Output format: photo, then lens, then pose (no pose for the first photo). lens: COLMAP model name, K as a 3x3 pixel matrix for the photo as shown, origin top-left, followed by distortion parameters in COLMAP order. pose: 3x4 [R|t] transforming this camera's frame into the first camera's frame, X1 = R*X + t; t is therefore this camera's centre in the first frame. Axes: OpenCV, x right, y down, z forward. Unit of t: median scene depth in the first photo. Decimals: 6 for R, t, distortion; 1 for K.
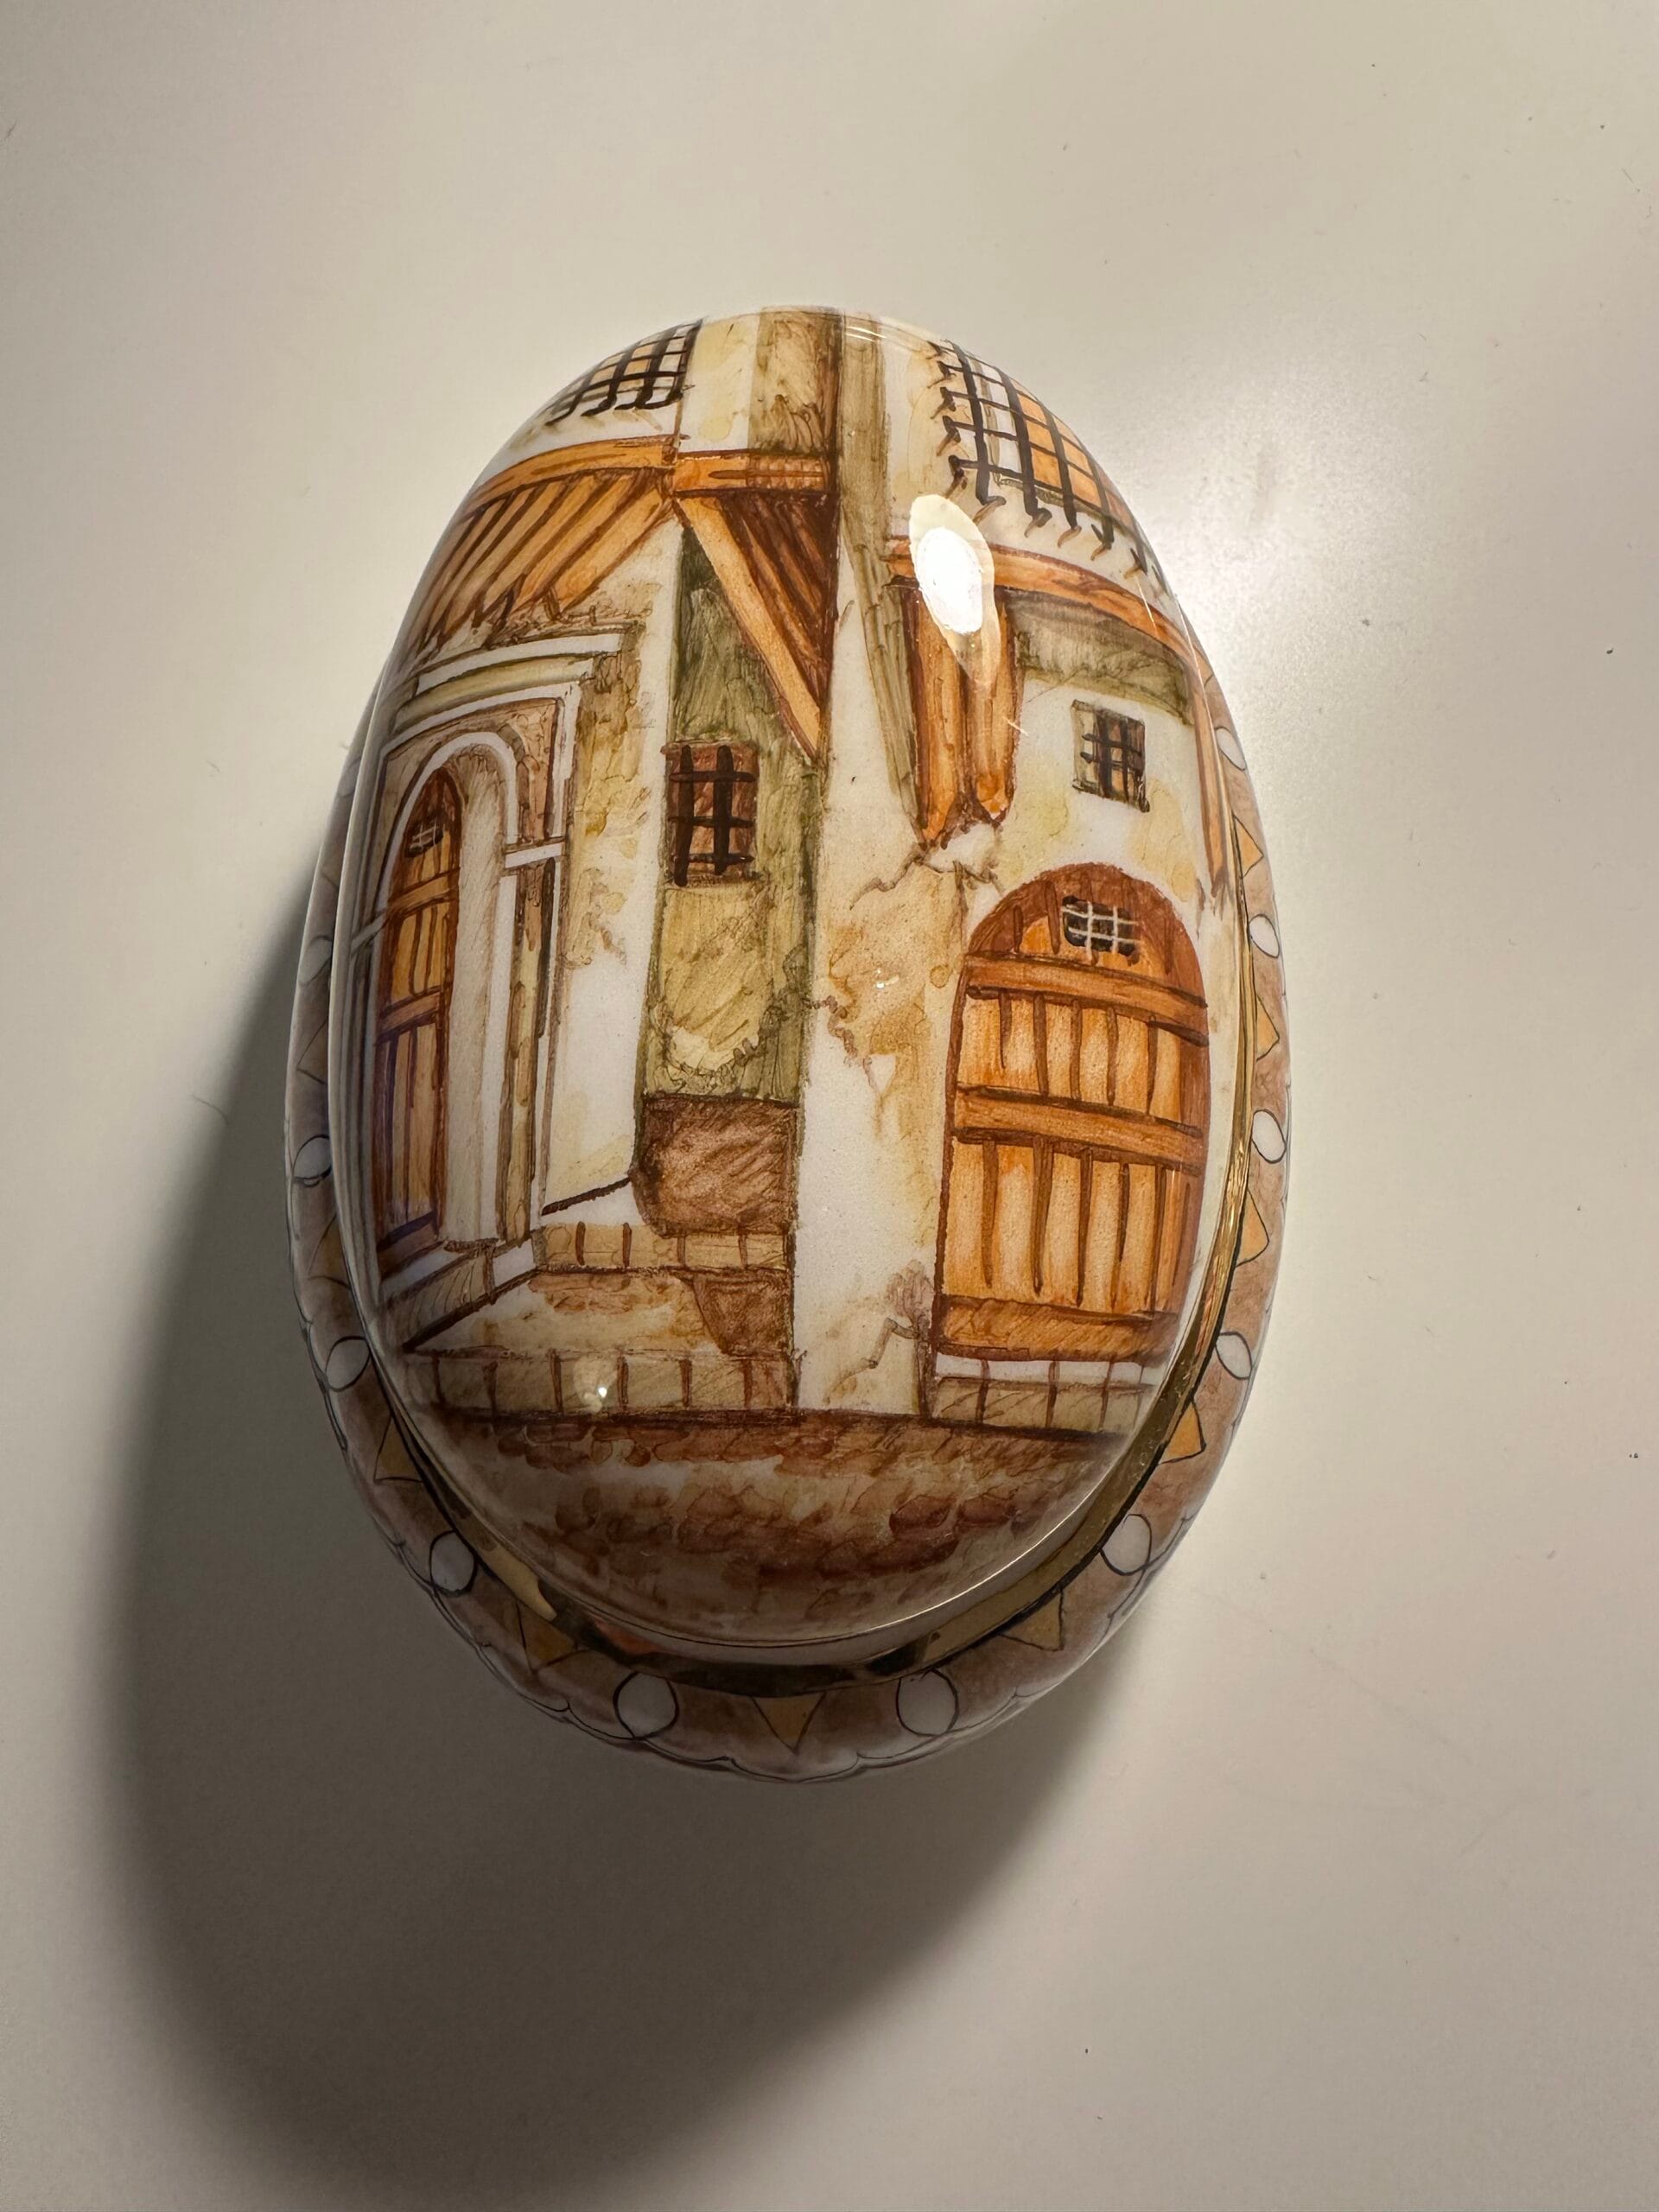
lens RADIAL K [[1608.4, 0, 690.2], [0, 1608.4, 1100.7], [0, 0, 1]] dist [0.004559, -0.031577]
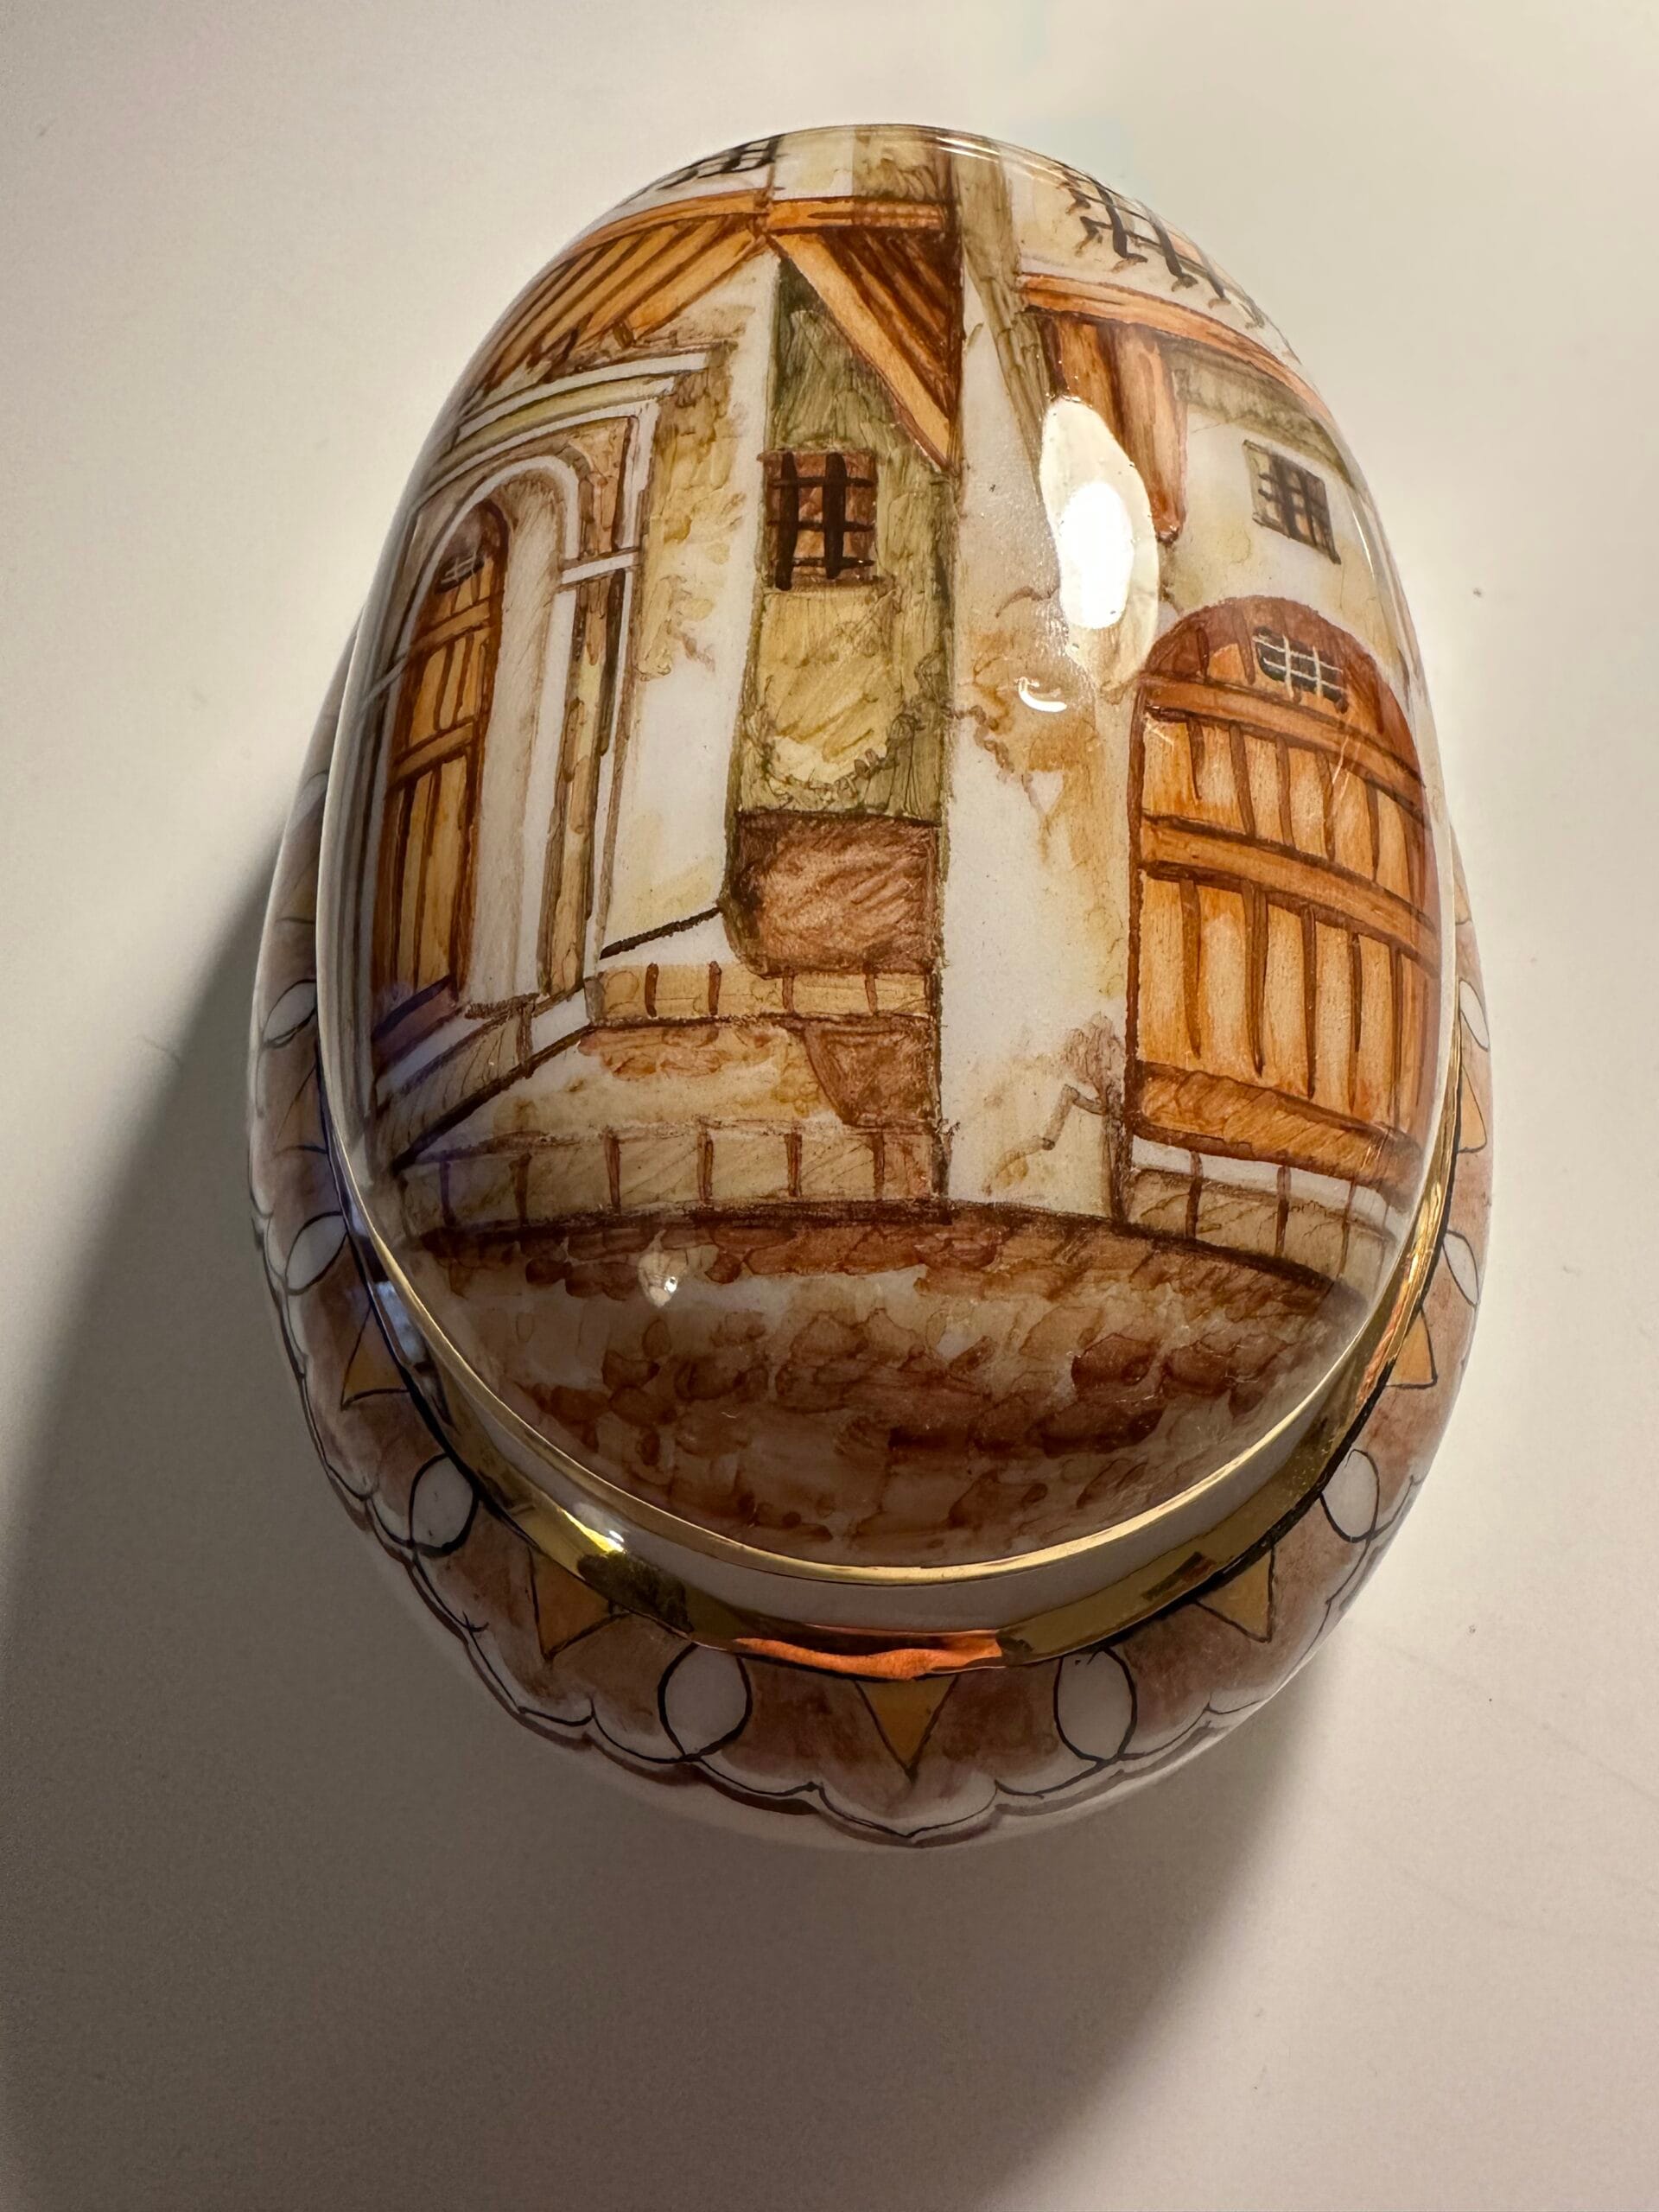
lens RADIAL K [[1608.4, 0, 690.2], [0, 1608.4, 1100.7], [0, 0, 1]] dist [0.004559, -0.031577]
pose [[0.999289, 0.030002, 0.022812, -0.063150], [-0.024986, 0.980480, -0.195023, 0.274120], [-0.028218, 0.194314, 0.980533, 0.264064]]
